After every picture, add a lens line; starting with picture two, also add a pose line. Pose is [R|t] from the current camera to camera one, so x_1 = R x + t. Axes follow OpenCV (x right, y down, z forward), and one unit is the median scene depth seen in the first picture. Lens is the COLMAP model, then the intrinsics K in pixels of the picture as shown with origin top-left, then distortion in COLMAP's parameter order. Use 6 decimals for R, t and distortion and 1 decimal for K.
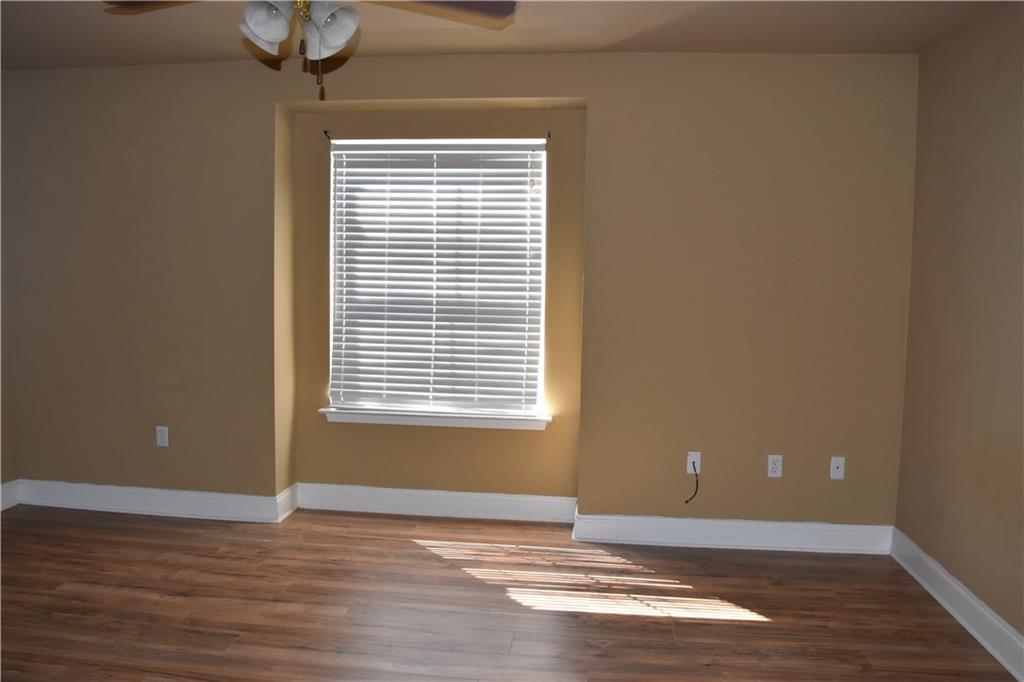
lens RADIAL K [[802.0, 0, 512.0], [0, 802.0, 341.0], [0, 0, 1]] dist [-0.087528, -0.003669]
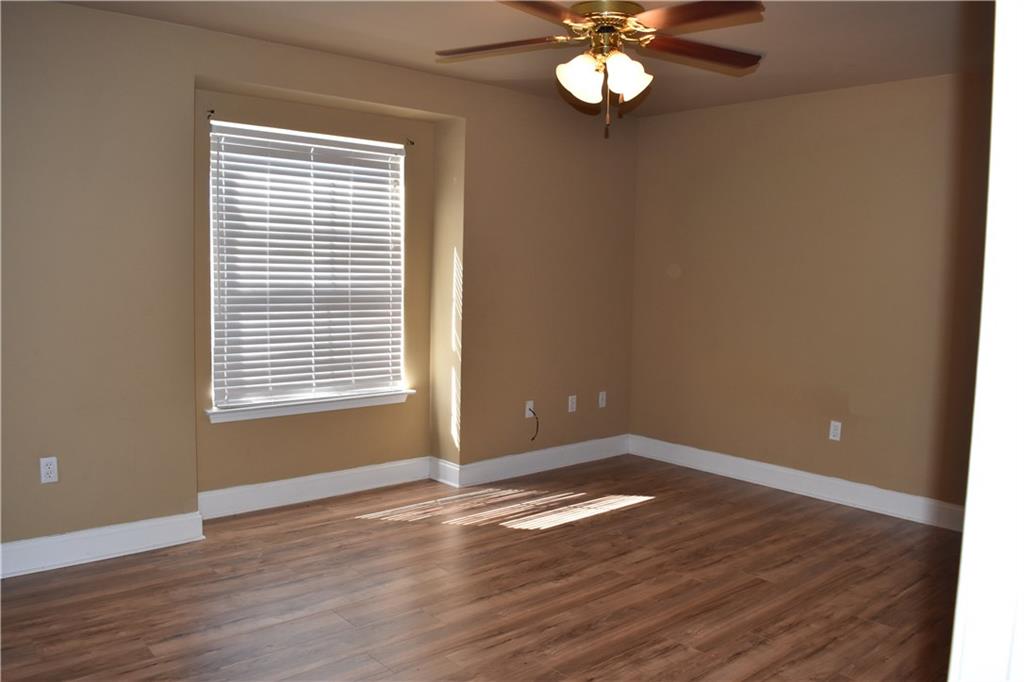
lens RADIAL K [[802.0, 0, 512.0], [0, 802.0, 341.0], [0, 0, 1]] dist [-0.087528, -0.003669]
pose [[0.671696, -0.071282, 0.737389, -0.693952], [0.050480, 0.997451, 0.050439, -0.024737], [-0.739105, 0.003344, 0.673582, 0.124010]]
